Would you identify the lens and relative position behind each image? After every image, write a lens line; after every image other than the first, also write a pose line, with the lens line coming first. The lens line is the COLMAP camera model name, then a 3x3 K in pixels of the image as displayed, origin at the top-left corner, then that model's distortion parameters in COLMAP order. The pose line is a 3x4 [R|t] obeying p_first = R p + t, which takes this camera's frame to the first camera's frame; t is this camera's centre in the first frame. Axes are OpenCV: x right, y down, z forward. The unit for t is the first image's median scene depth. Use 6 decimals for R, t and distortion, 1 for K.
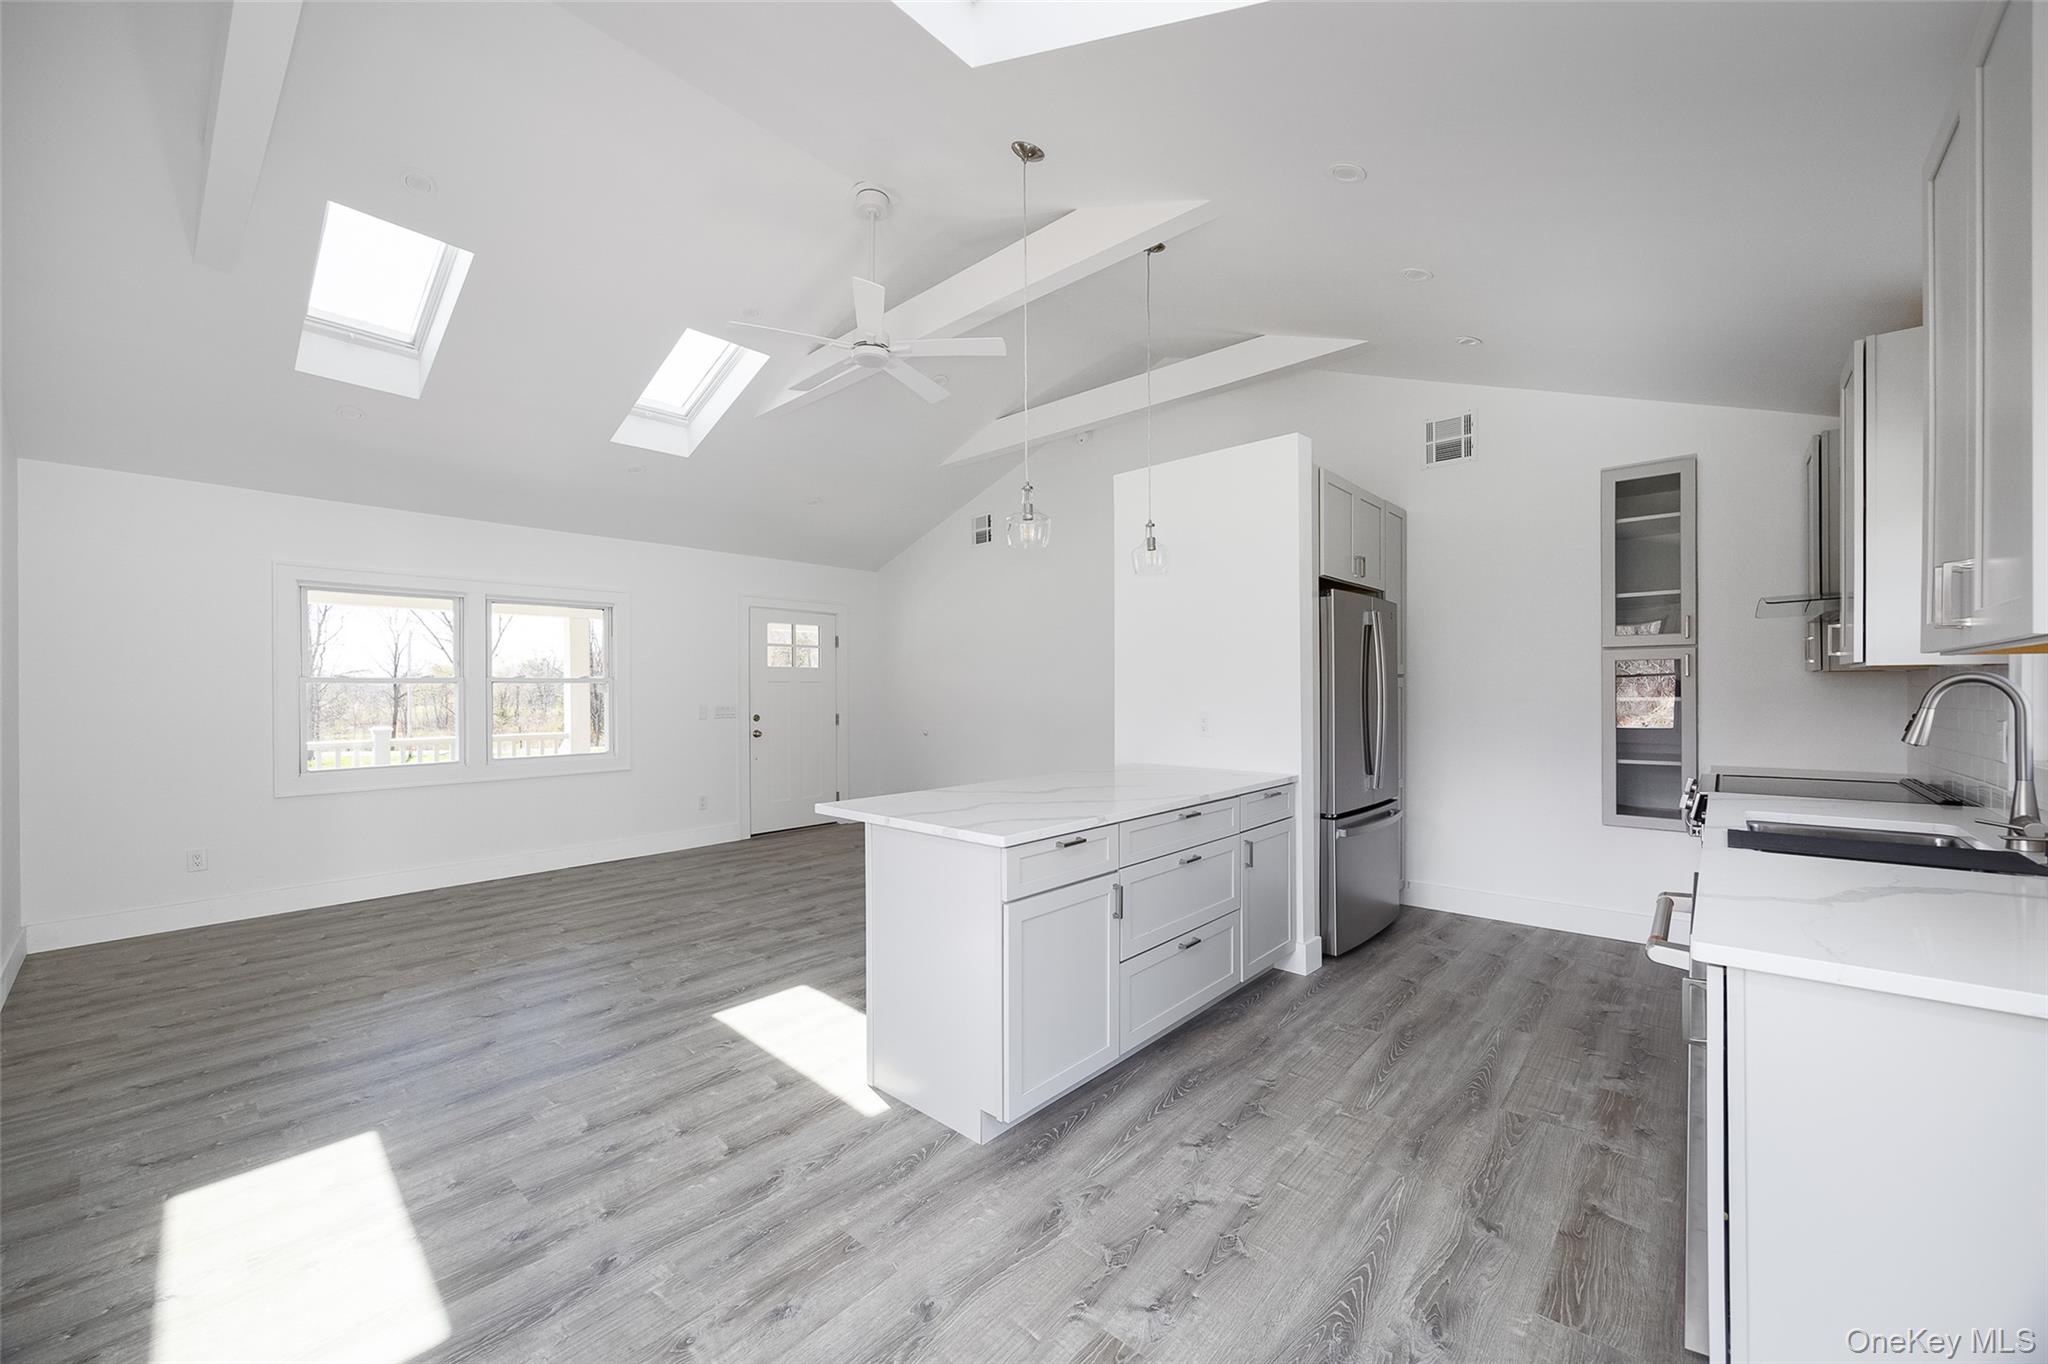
lens RADIAL K [[795.0, 0, 1021.2], [0, 795.0, 692.0], [0, 0, 1]] dist [-0.003635, 0.000489]
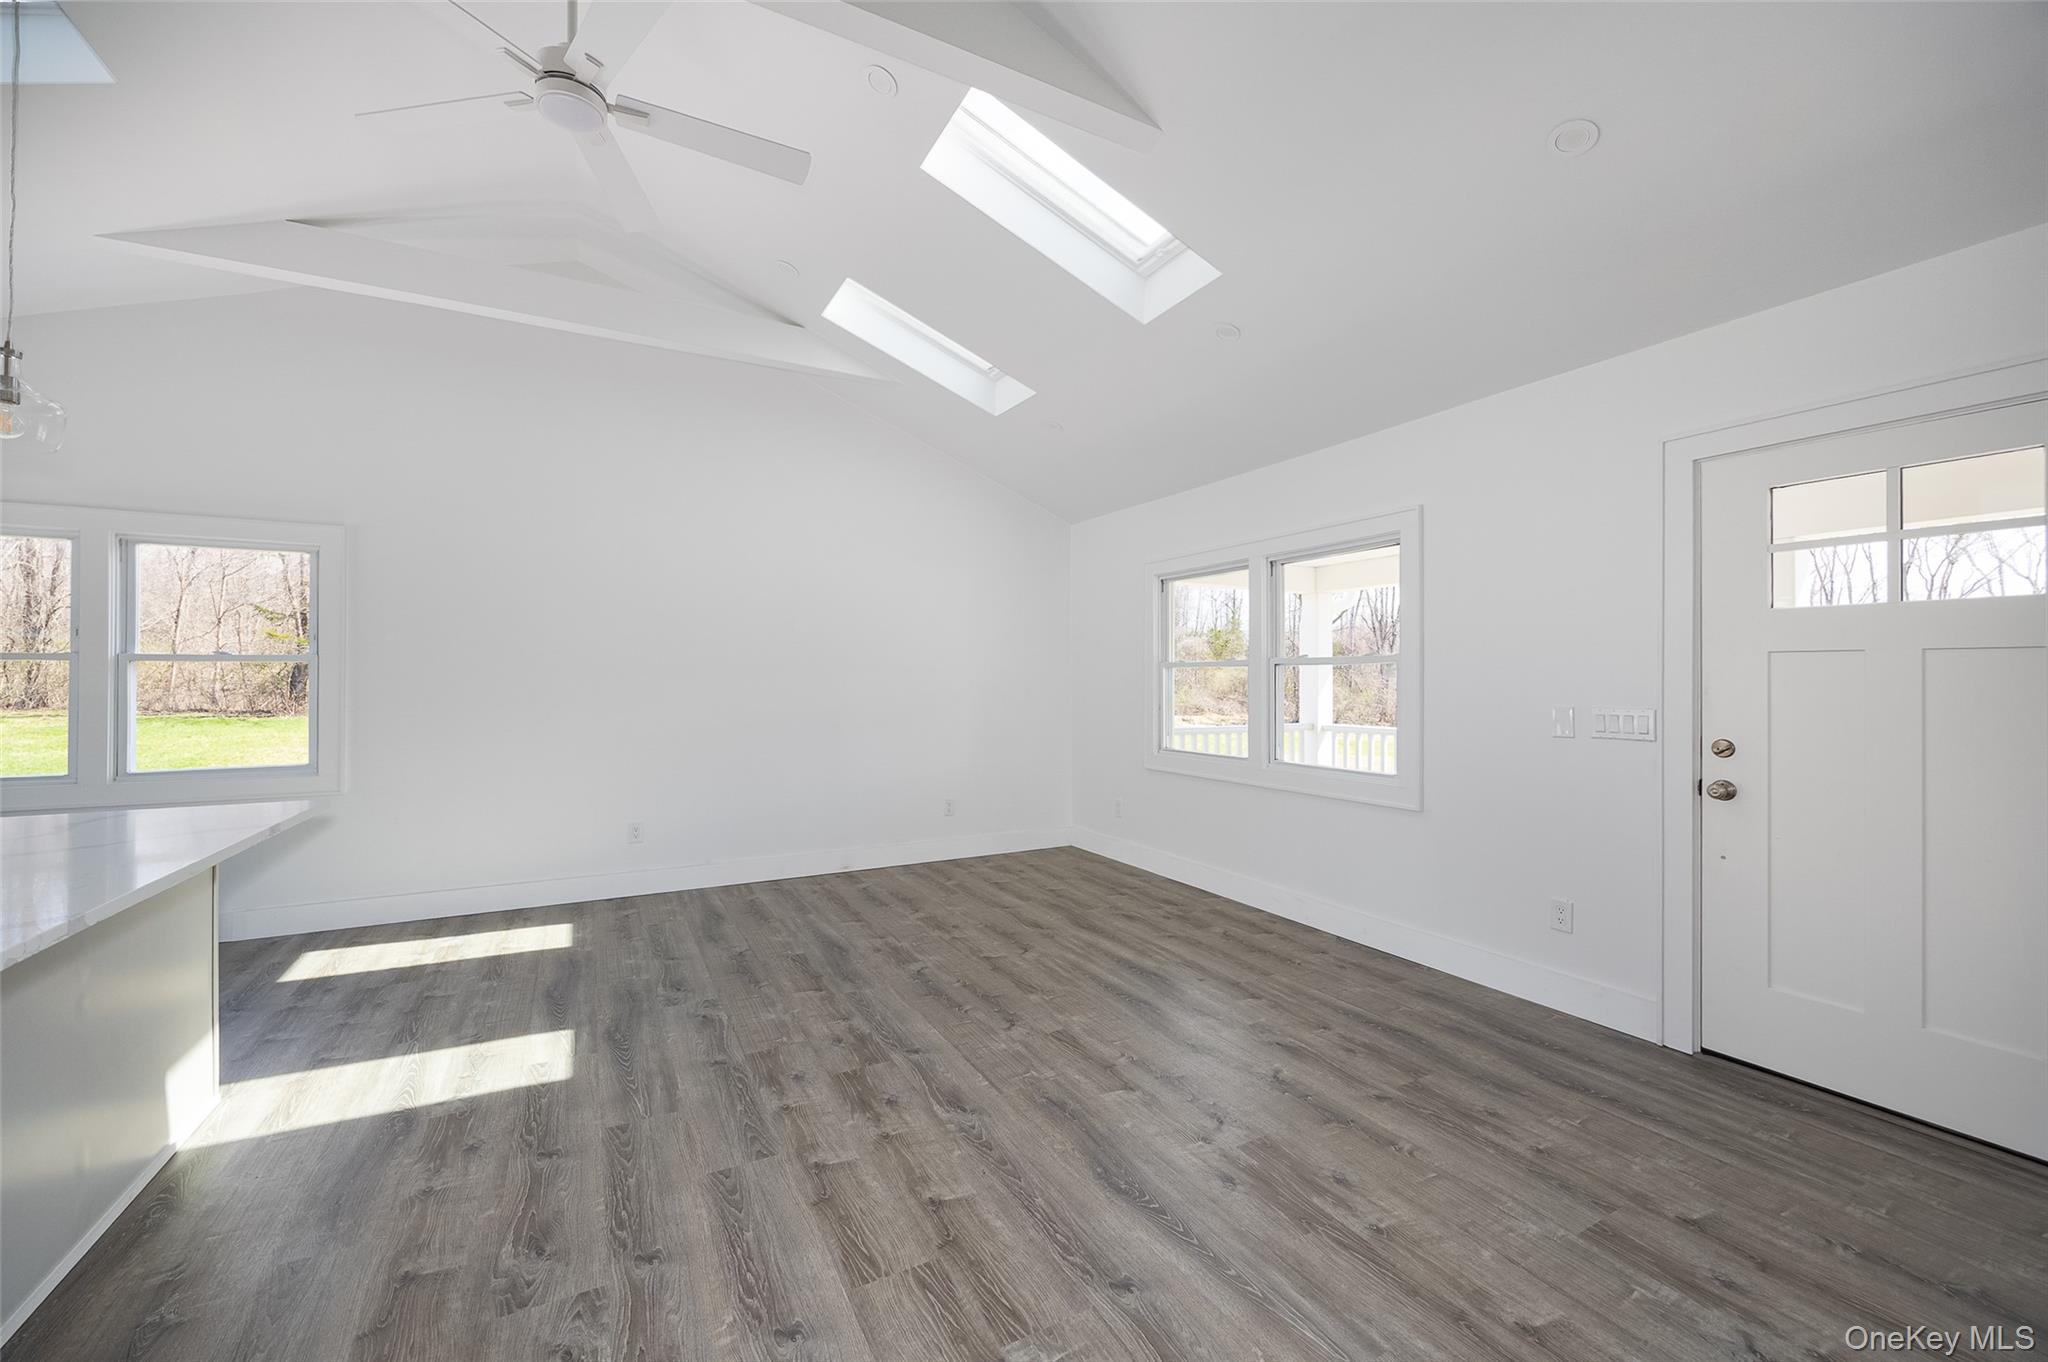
lens RADIAL K [[795.0, 0, 1012.2], [0, 795.0, 672.5], [0, 0, 1]] dist [-0.003635, 0.000489]
pose [[-0.337586, 0.005196, -0.941280, 0.225525], [0.003483, 0.999985, 0.004271, -0.010455], [0.941288, -0.001837, -0.337599, 1.324668]]
